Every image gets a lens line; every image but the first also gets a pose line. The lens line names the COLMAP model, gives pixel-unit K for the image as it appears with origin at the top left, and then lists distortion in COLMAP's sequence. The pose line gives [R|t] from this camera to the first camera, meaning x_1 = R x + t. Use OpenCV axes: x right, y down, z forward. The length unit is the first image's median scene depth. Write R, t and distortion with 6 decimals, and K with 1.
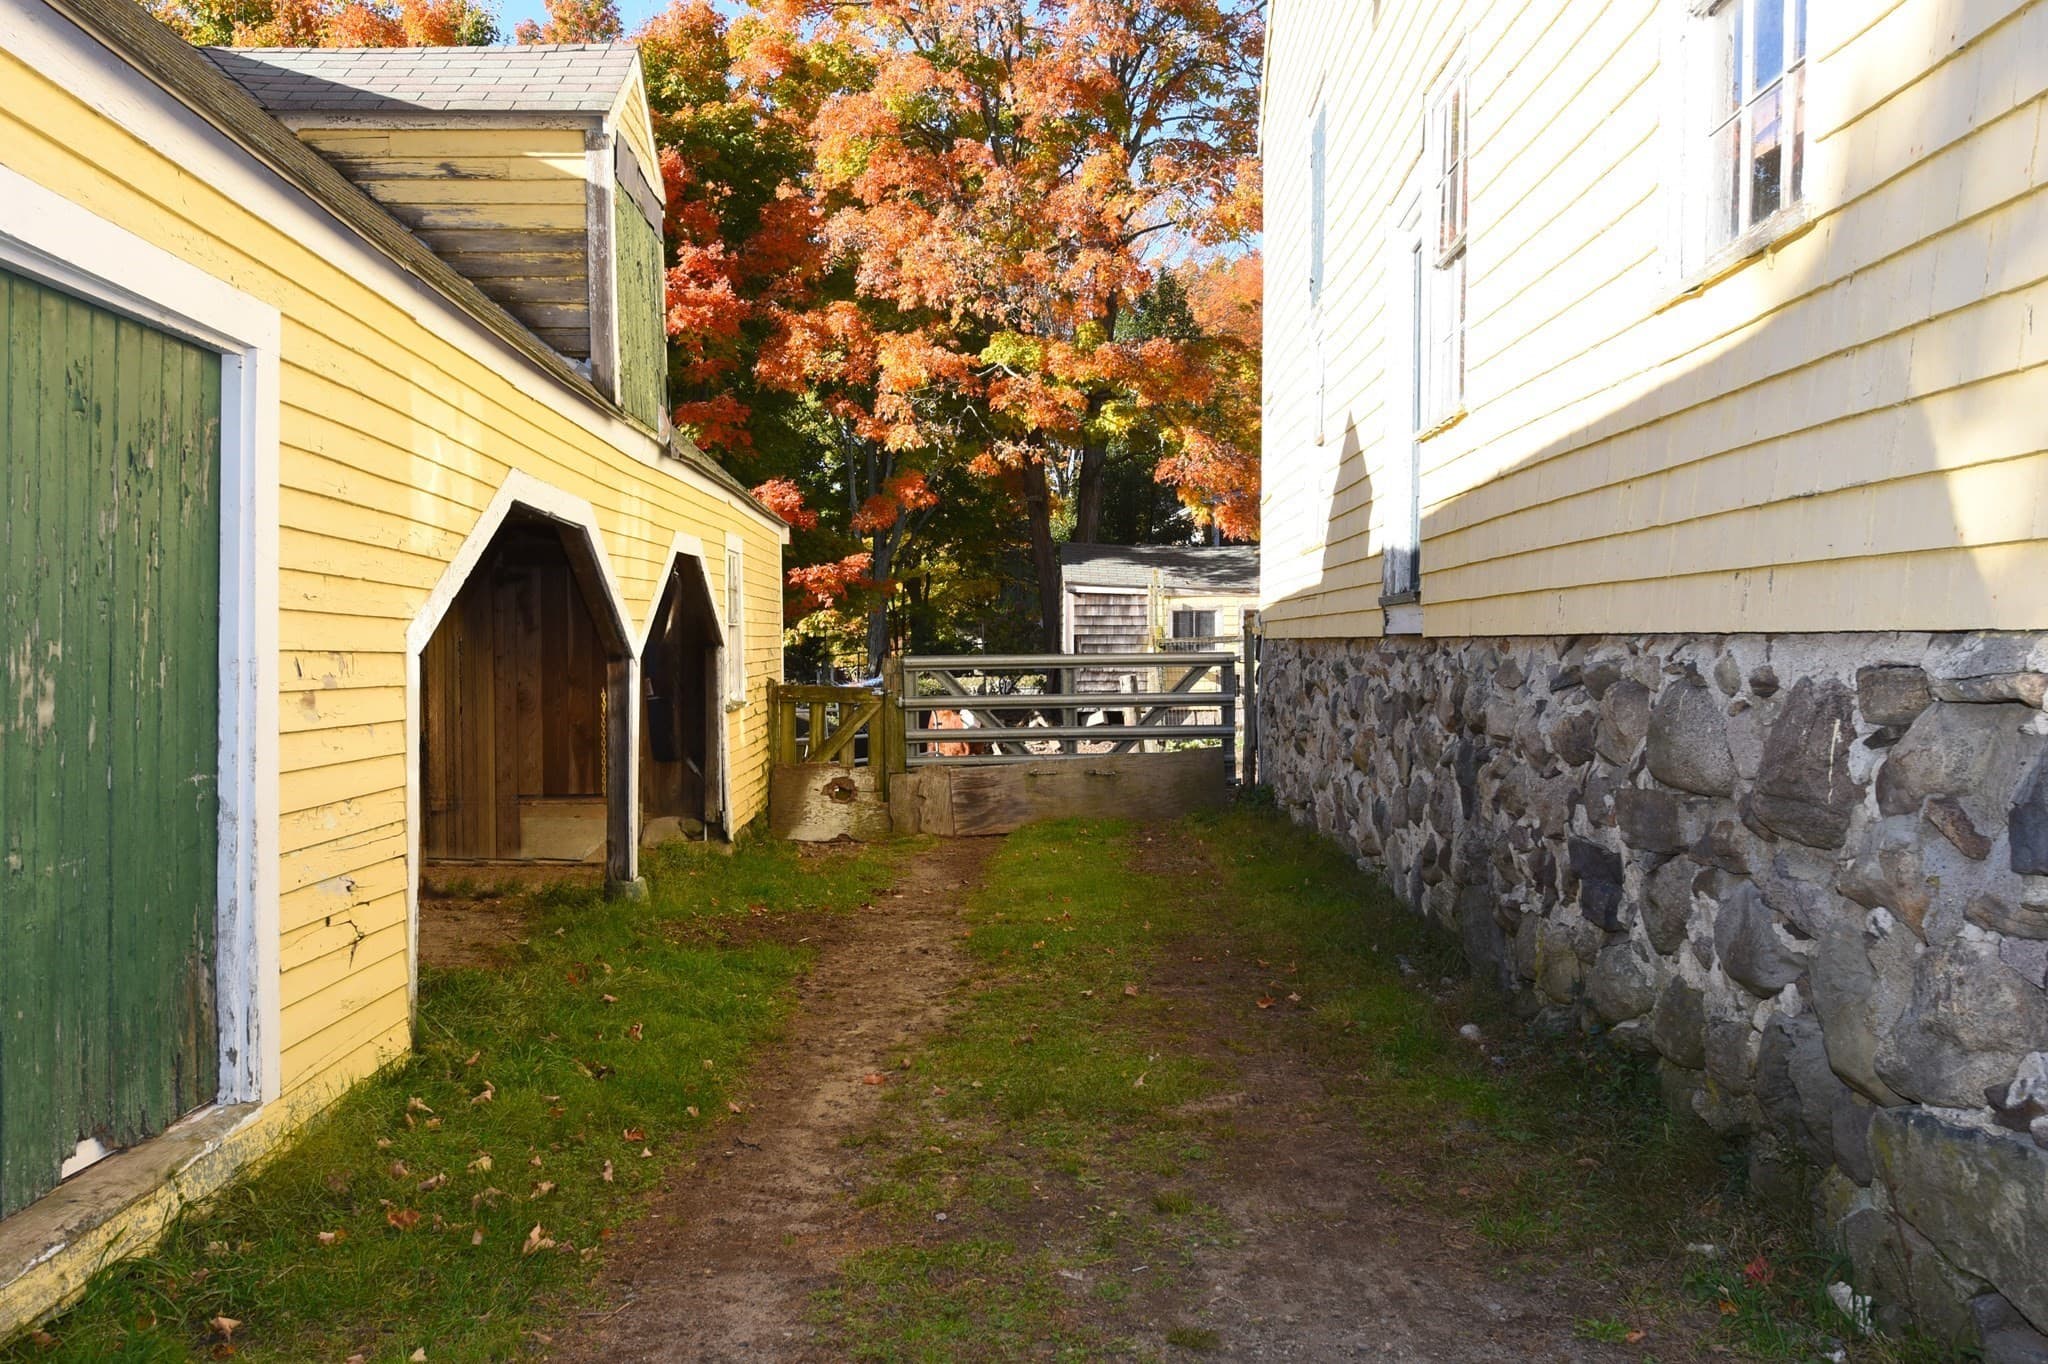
lens RADIAL K [[1614.0, 0, 1024.0], [0, 1614.0, 682.0], [0, 0, 1]] dist [0.002596, -0.004431]
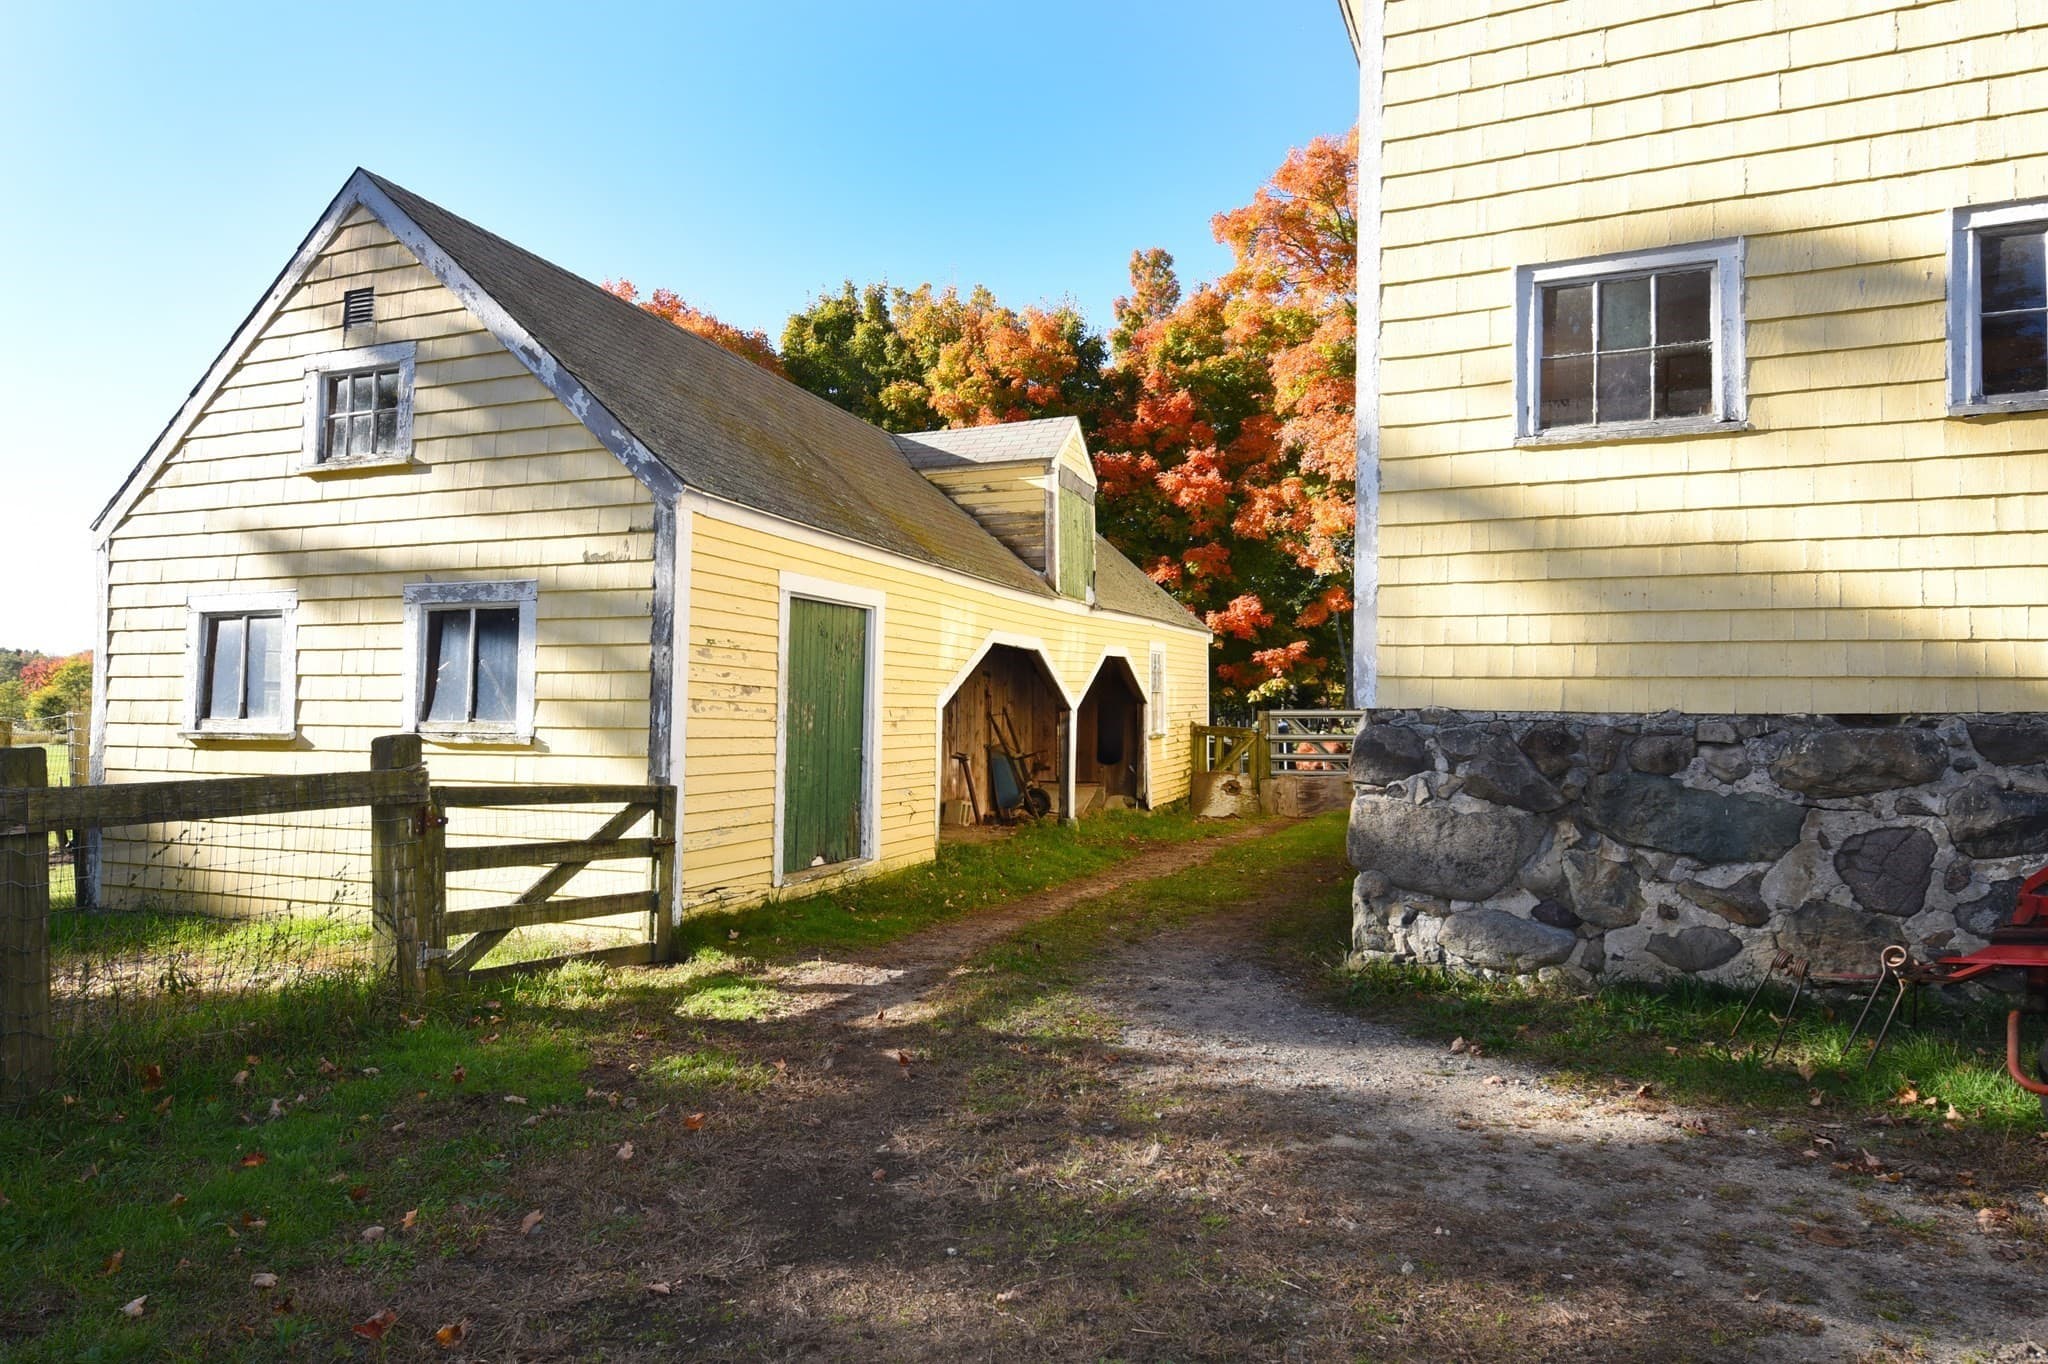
lens RADIAL K [[1168.2, 0, 1024.0], [0, 1168.2, 682.0], [0, 0, 1]] dist [0.003574, 0.000628]
pose [[0.923134, 0.002222, -0.384473, 0.196518], [-0.016531, 0.999288, -0.033918, 0.000939], [0.384124, 0.037666, 0.922513, -0.286533]]
